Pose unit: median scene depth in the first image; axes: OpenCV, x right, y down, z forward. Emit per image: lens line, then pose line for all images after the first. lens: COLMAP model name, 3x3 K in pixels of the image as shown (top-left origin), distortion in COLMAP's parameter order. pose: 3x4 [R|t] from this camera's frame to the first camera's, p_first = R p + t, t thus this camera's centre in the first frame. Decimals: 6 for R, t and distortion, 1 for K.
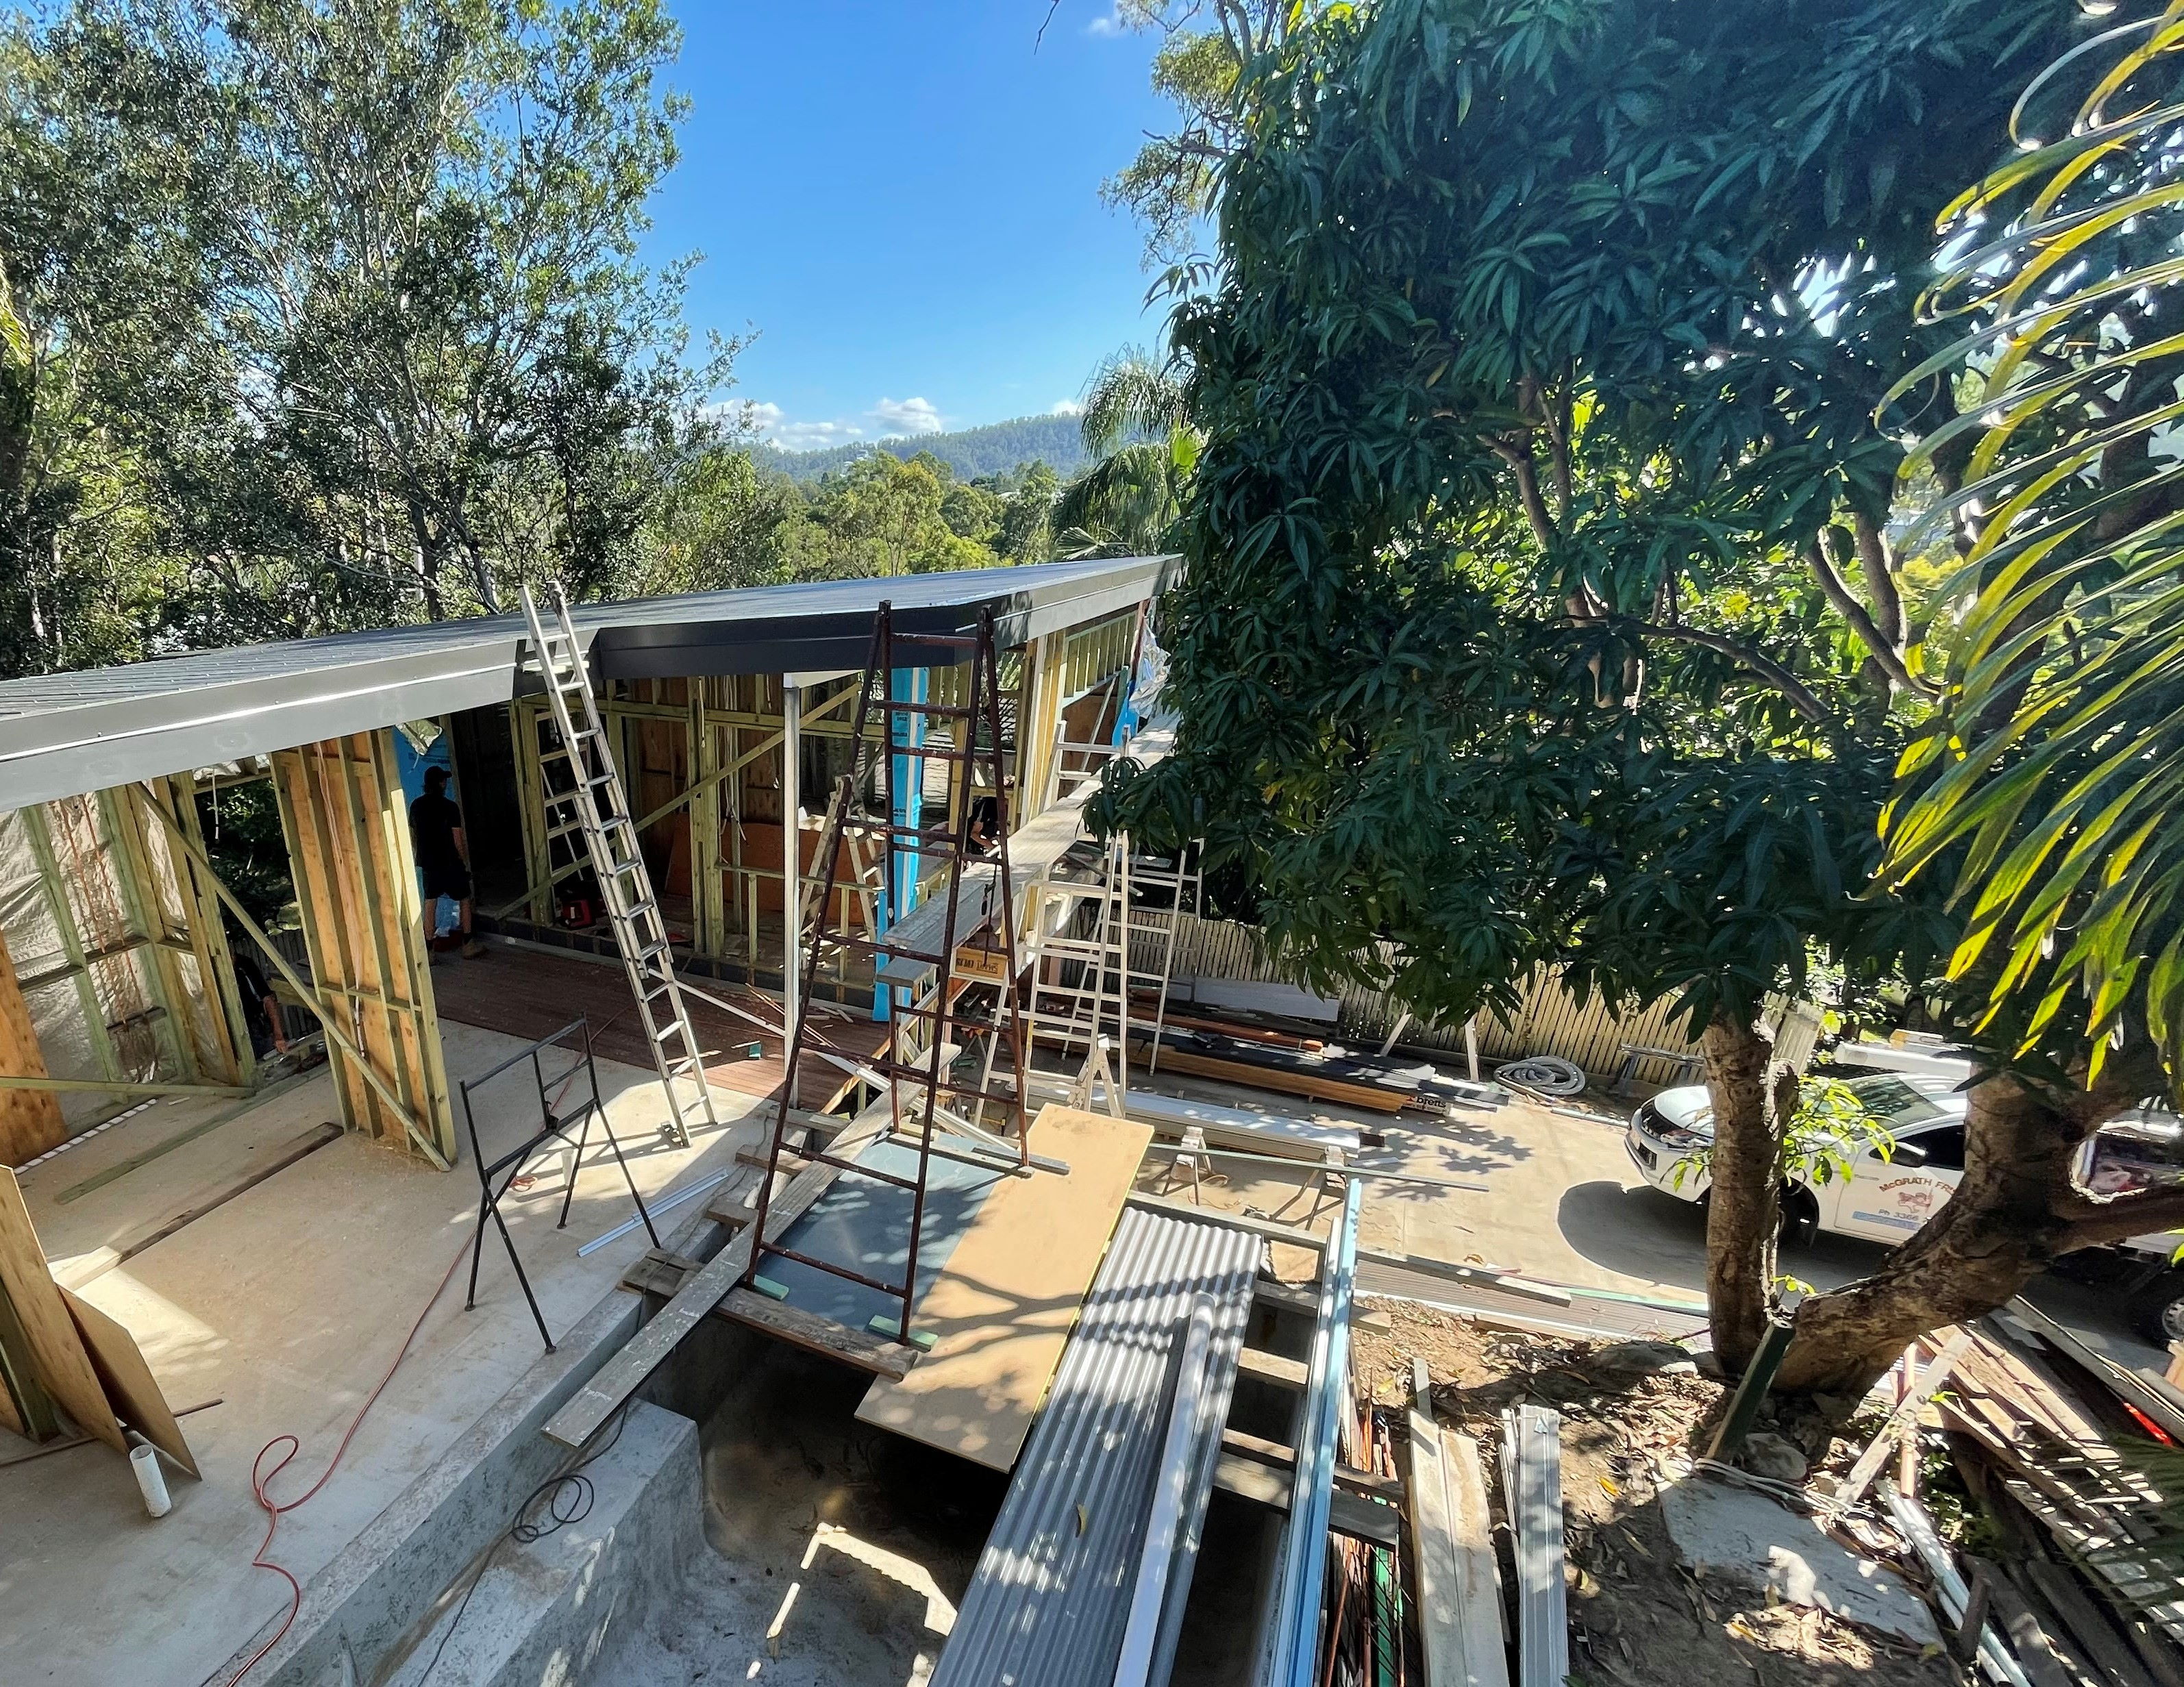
lens RADIAL K [[1099.2, 0, 793.5], [0, 1099.2, 1046.3], [0, 0, 1]] dist [-0.000975, 0.000555]
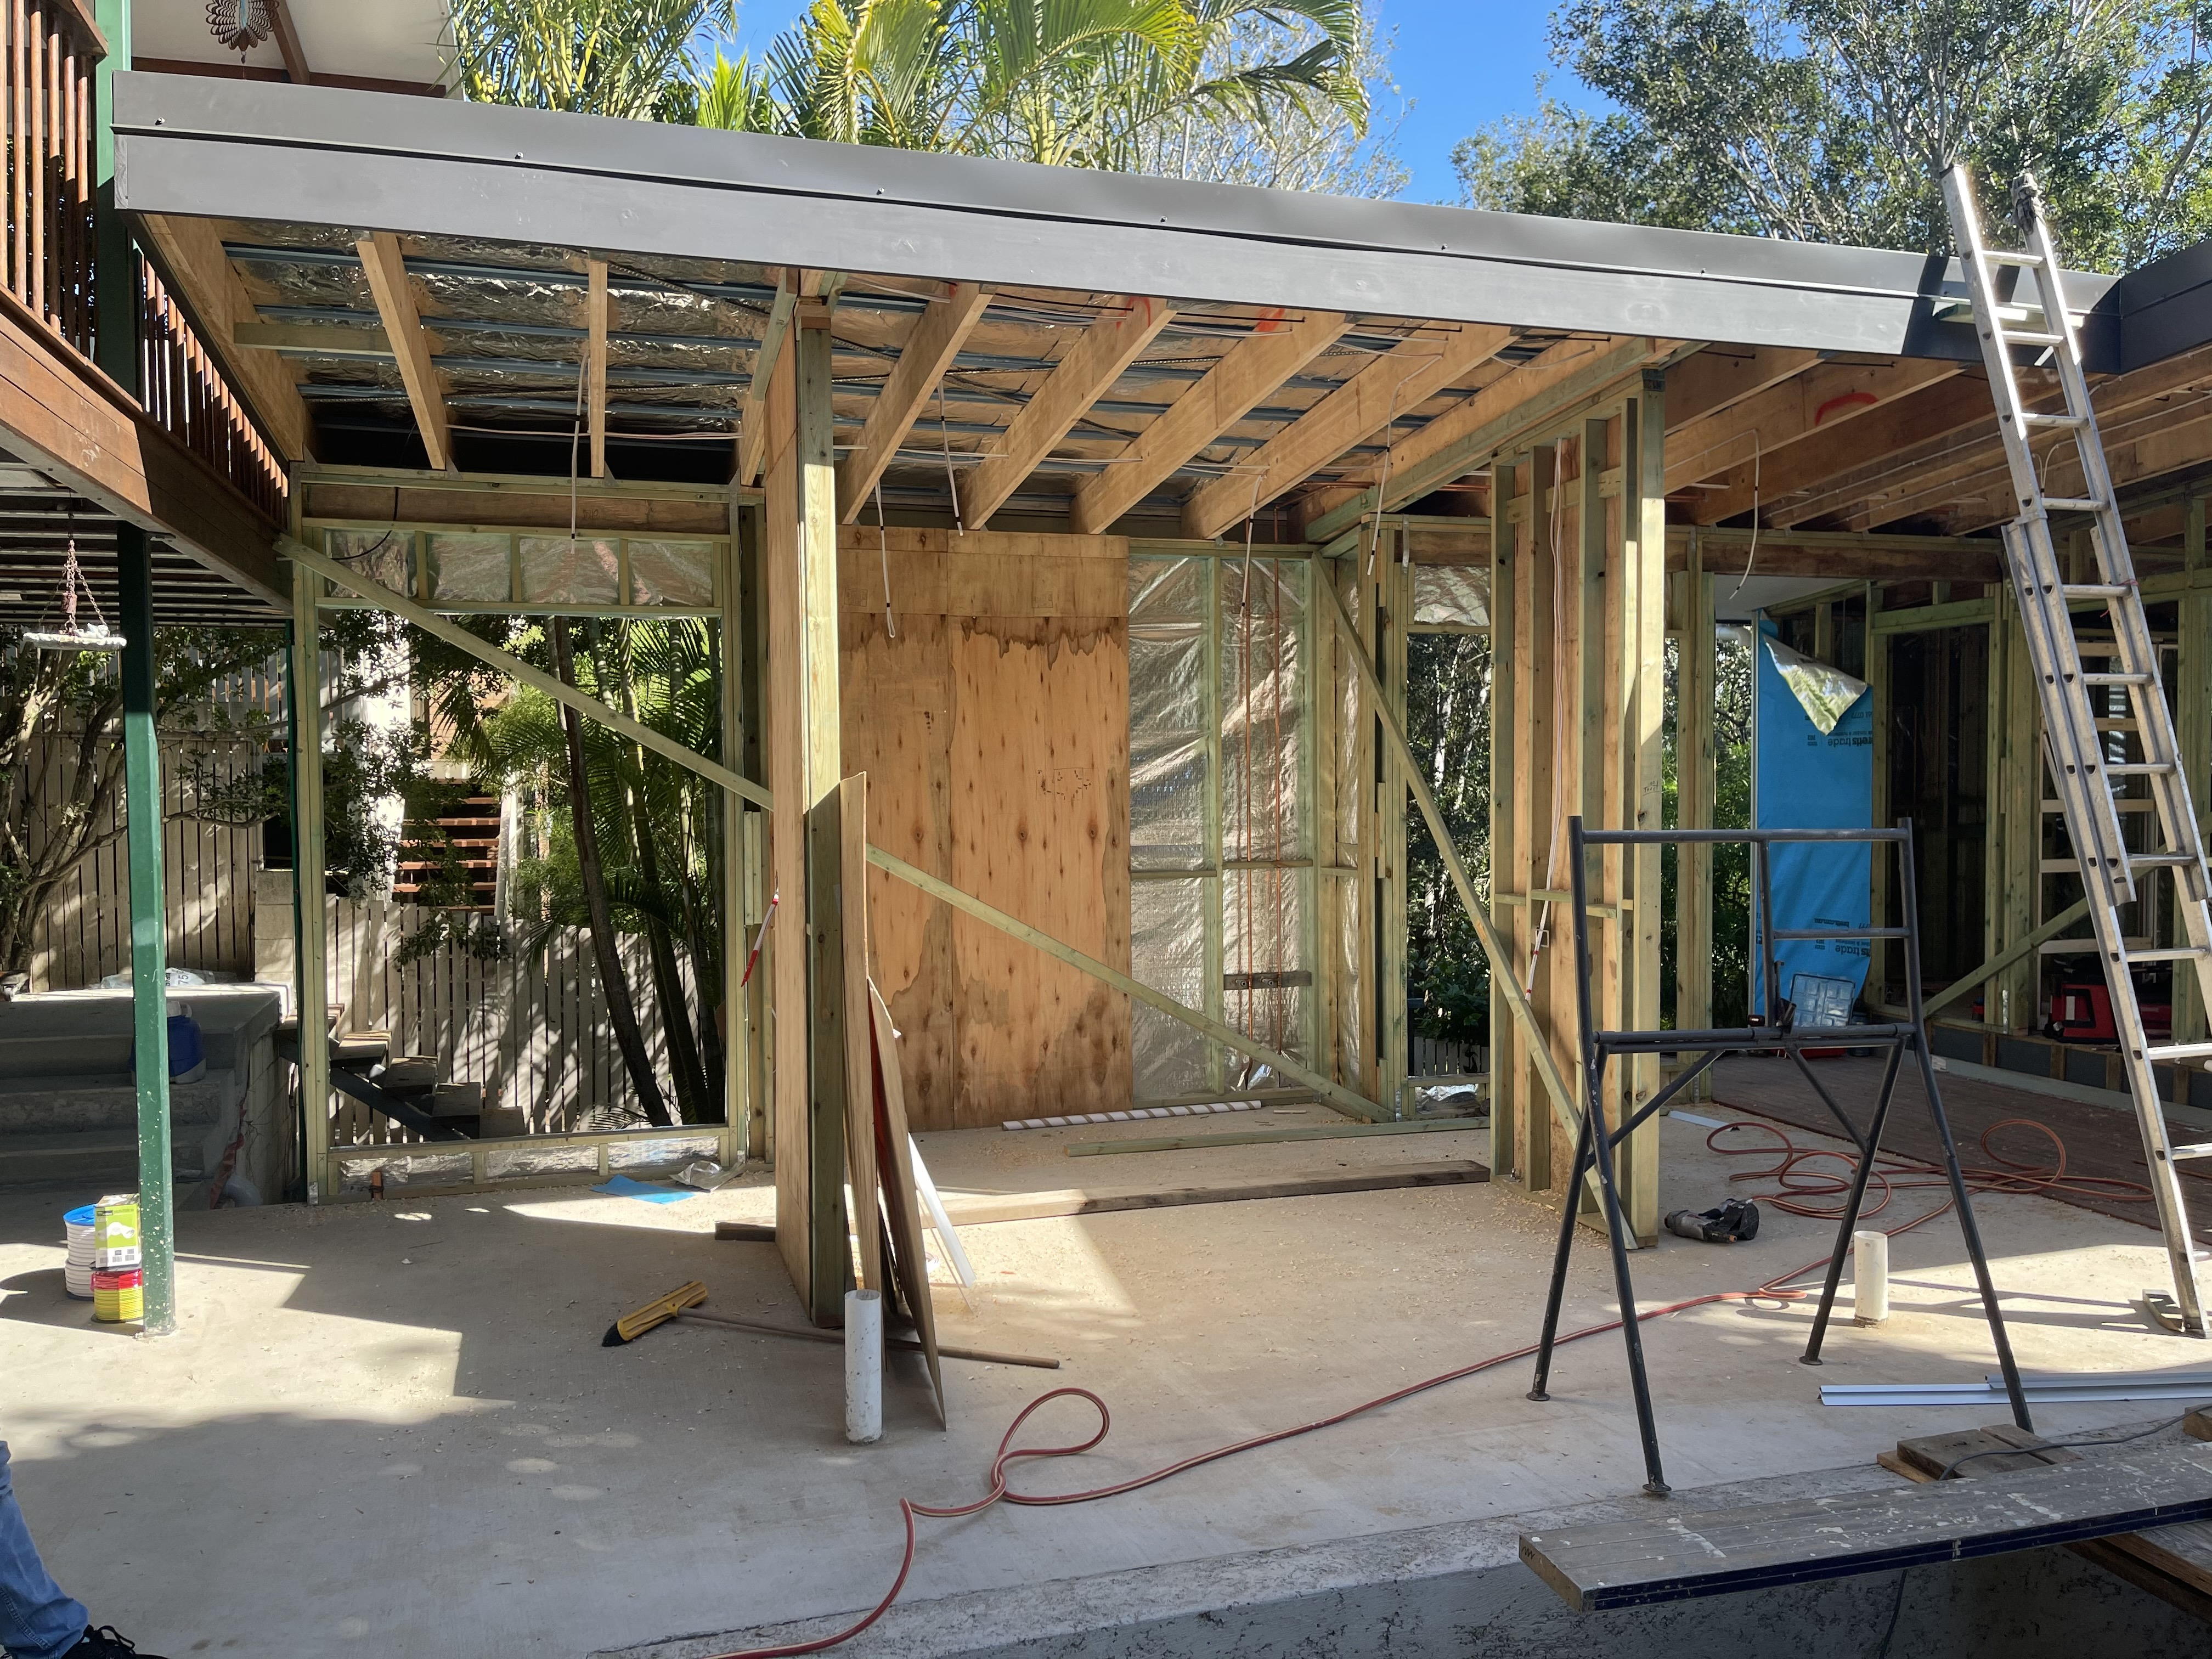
lens RADIAL K [[1665.3, 0, 1119.8], [0, 1665.3, 841.2], [0, 0, 1]] dist [0.076558, -0.102586]
pose [[0.698509, 0.020949, -0.715295, 0.074709], [-0.306311, 0.912122, -0.272410, 0.243044], [0.646729, 0.409384, 0.643542, 0.300691]]
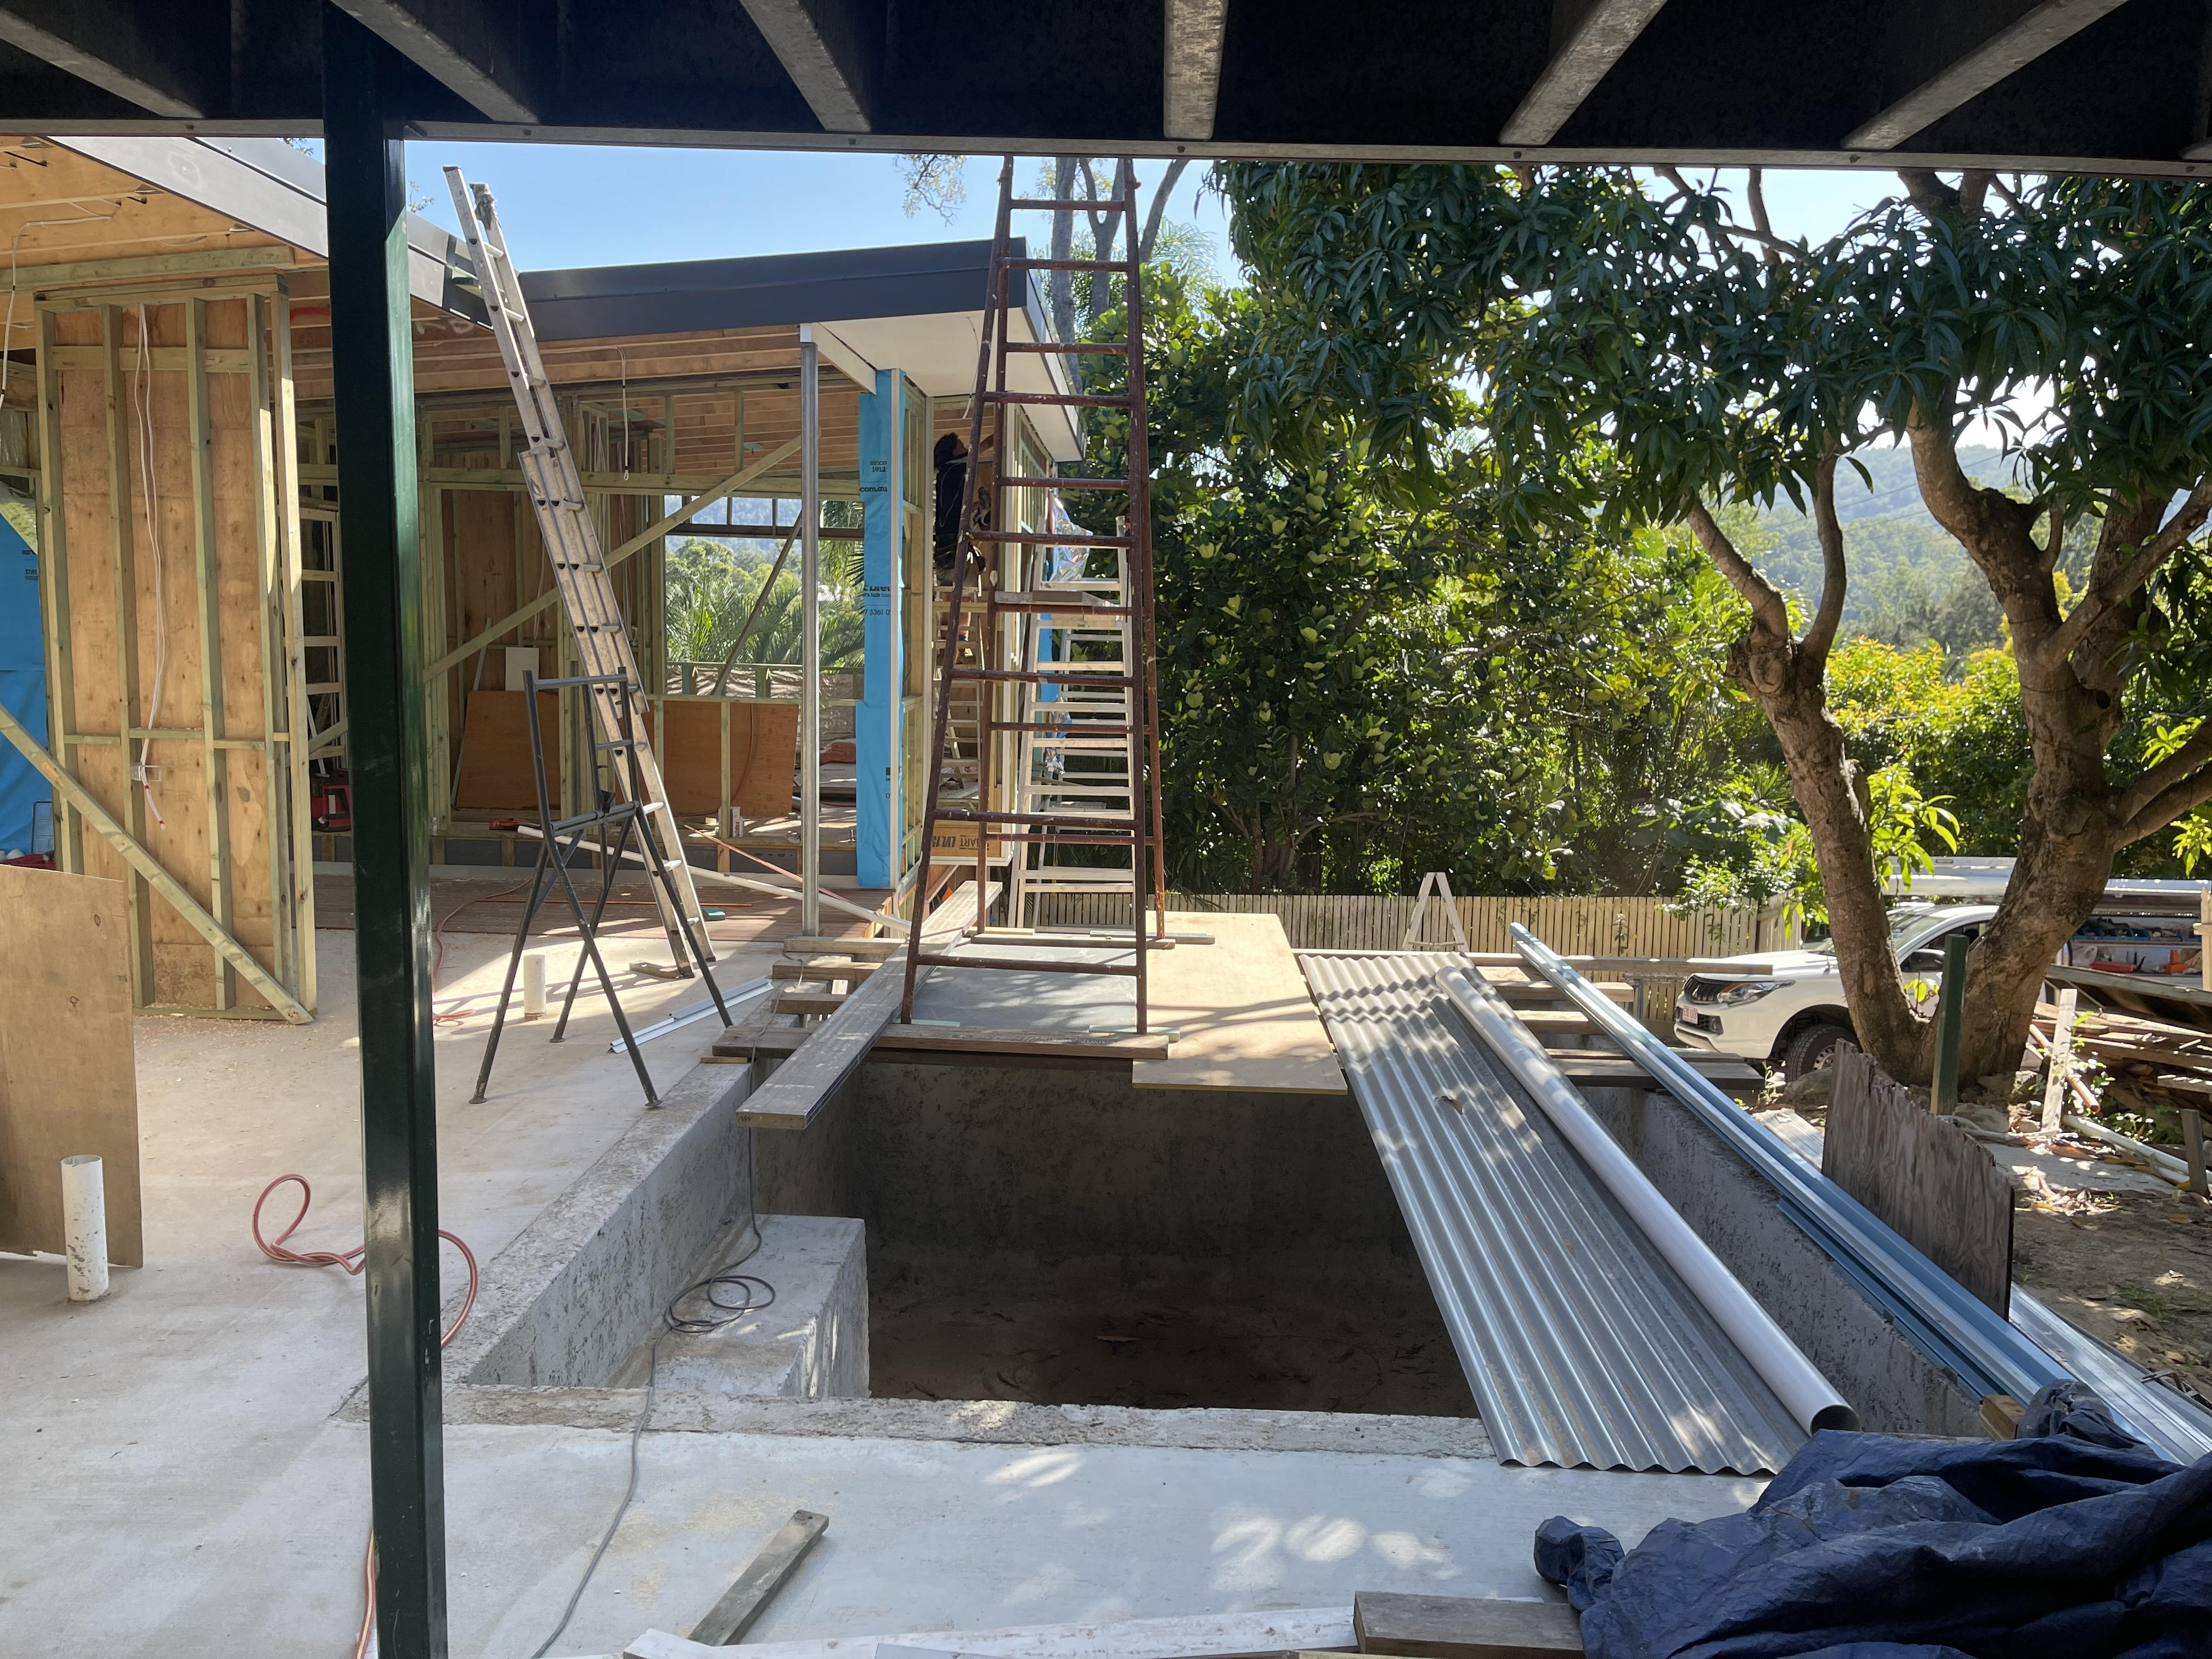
lens RADIAL K [[1648.6, 0, 1105.2], [0, 1648.6, 840.2], [0, 0, 1]] dist [0.075587, -0.100839]
pose [[0.904523, -0.035427, 0.424952, -0.329796], [0.163968, 0.948822, -0.269911, 0.367919], [-0.393641, 0.313819, 0.864039, -0.003104]]
